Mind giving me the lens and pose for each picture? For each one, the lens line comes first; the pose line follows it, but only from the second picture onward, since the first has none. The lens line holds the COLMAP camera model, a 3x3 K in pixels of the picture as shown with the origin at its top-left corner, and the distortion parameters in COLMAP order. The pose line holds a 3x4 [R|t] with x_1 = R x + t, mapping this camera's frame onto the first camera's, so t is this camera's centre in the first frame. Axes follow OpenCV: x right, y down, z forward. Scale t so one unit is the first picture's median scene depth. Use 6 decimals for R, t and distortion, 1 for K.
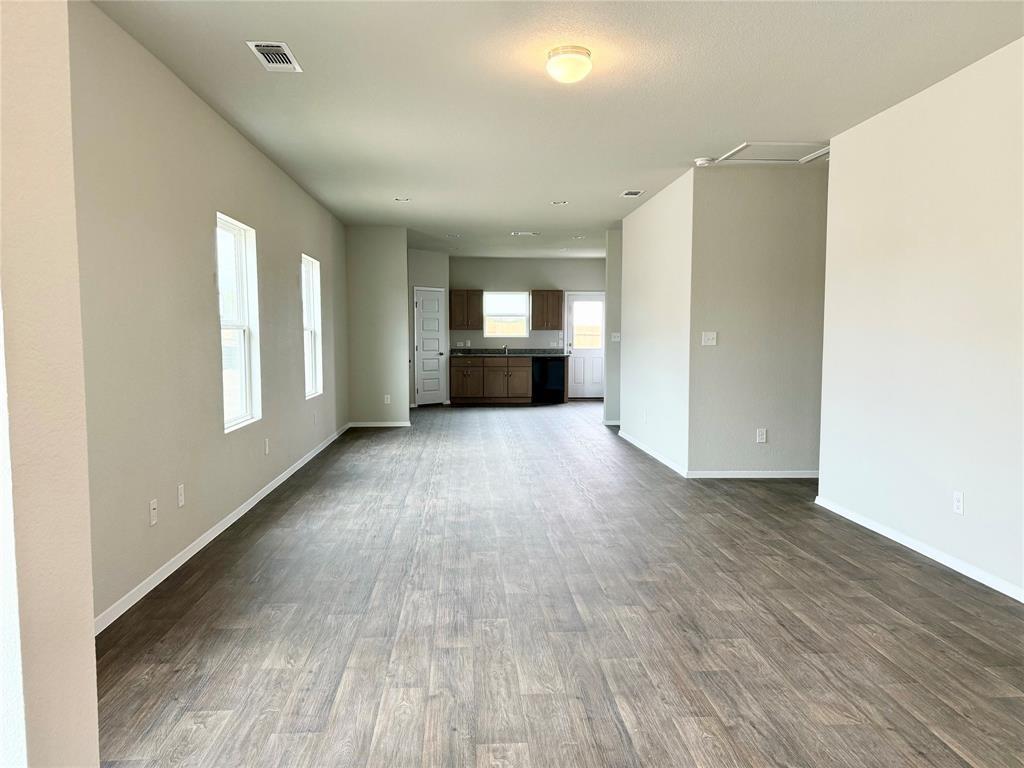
lens RADIAL K [[712.8, 0, 512.0], [0, 712.8, 384.0], [0, 0, 1]] dist [0.129520, -0.160967]
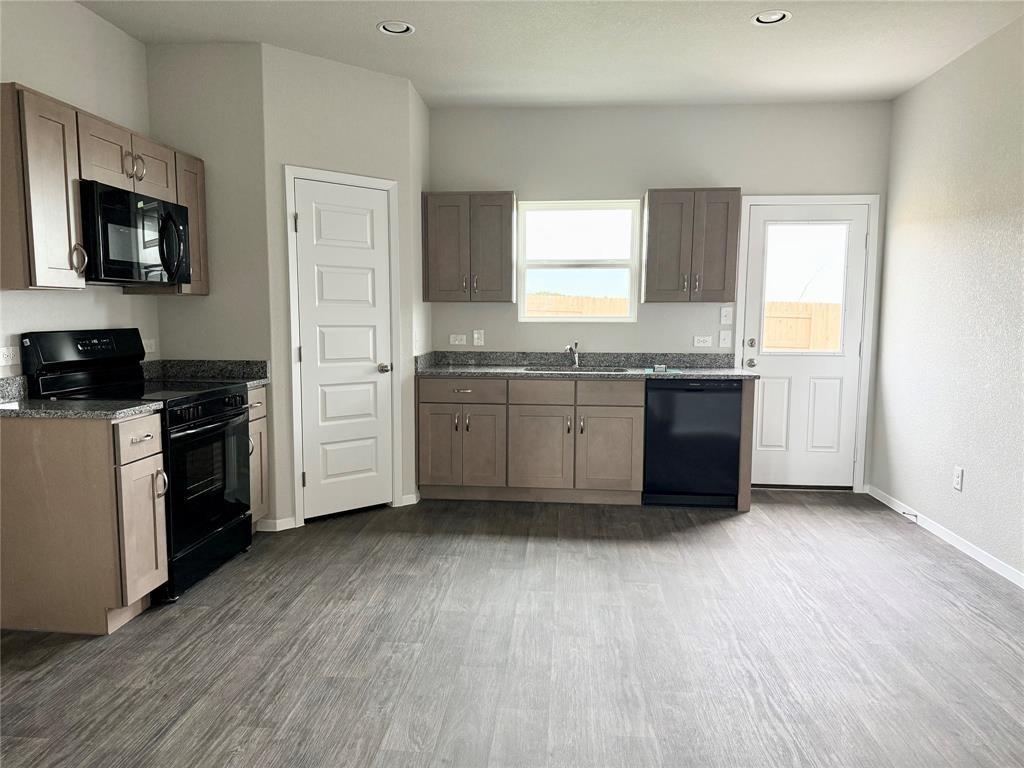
lens RADIAL K [[712.8, 0, 512.0], [0, 712.8, 384.0], [0, 0, 1]] dist [0.129520, -0.160967]
pose [[0.988226, 0.018950, -0.151821, 0.016553], [-0.014904, 0.999504, 0.027743, -0.043452], [0.152272, -0.025154, 0.988019, 0.630473]]
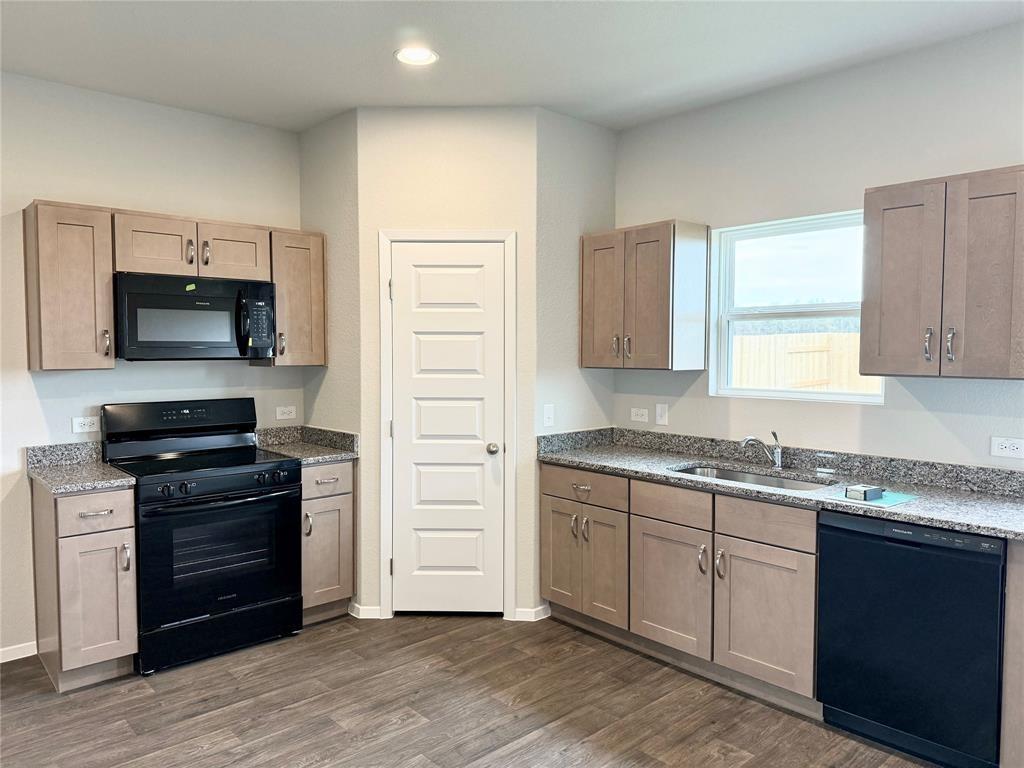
lens RADIAL K [[712.8, 0, 512.0], [0, 712.8, 384.0], [0, 0, 1]] dist [0.129520, -0.160967]
pose [[0.627218, 0.036109, -0.778006, 0.131924], [-0.057750, 0.998331, -0.000223, -0.067074], [0.776700, 0.045070, 0.628257, 0.782889]]
